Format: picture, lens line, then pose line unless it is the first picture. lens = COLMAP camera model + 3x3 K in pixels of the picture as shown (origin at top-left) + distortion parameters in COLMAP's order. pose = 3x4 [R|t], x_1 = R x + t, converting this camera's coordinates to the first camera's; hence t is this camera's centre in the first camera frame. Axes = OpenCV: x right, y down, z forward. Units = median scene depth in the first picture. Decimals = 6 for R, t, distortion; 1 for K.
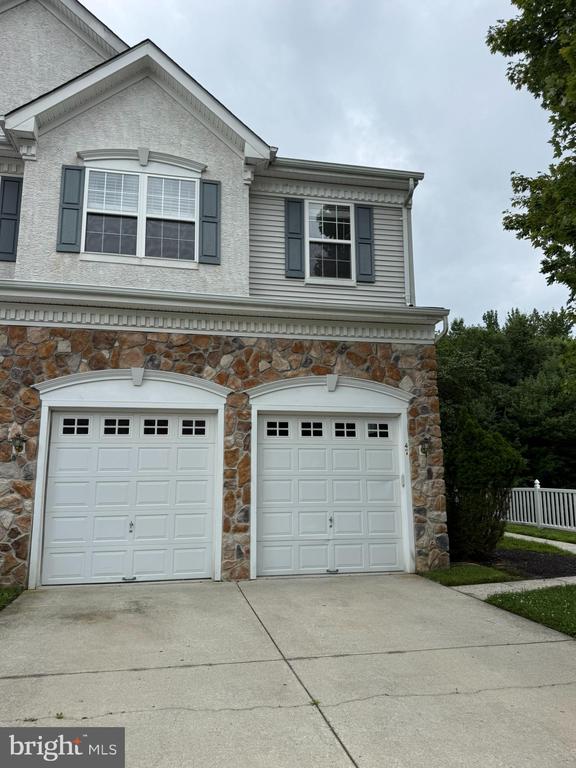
lens RADIAL K [[541.4, 0, 285.7], [0, 541.4, 377.6], [0, 0, 1]] dist [0.107647, -0.163475]
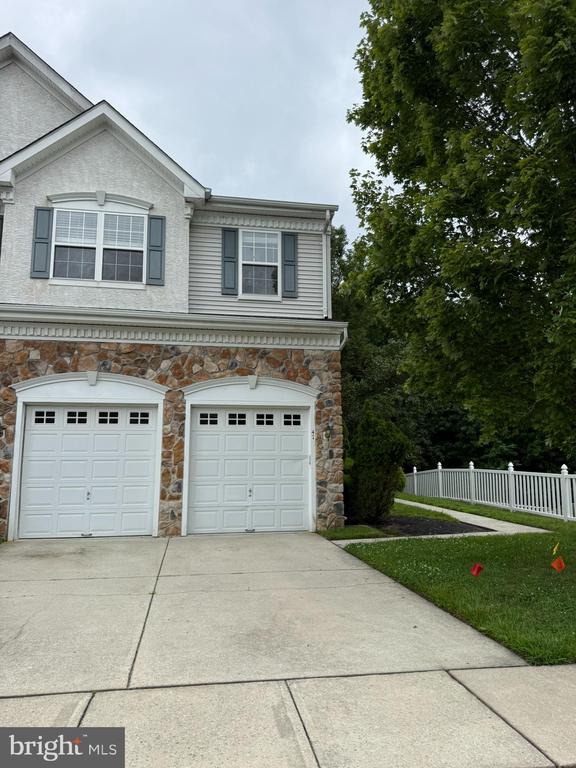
lens RADIAL K [[528.9, 0, 288.0], [0, 528.9, 384.0], [0, 0, 1]] dist [0.093135, -0.150564]
pose [[0.999695, -0.002928, -0.024531, 0.196000], [0.003759, 0.999418, 0.033910, -0.026367], [0.024417, -0.033992, 0.999124, -0.209929]]
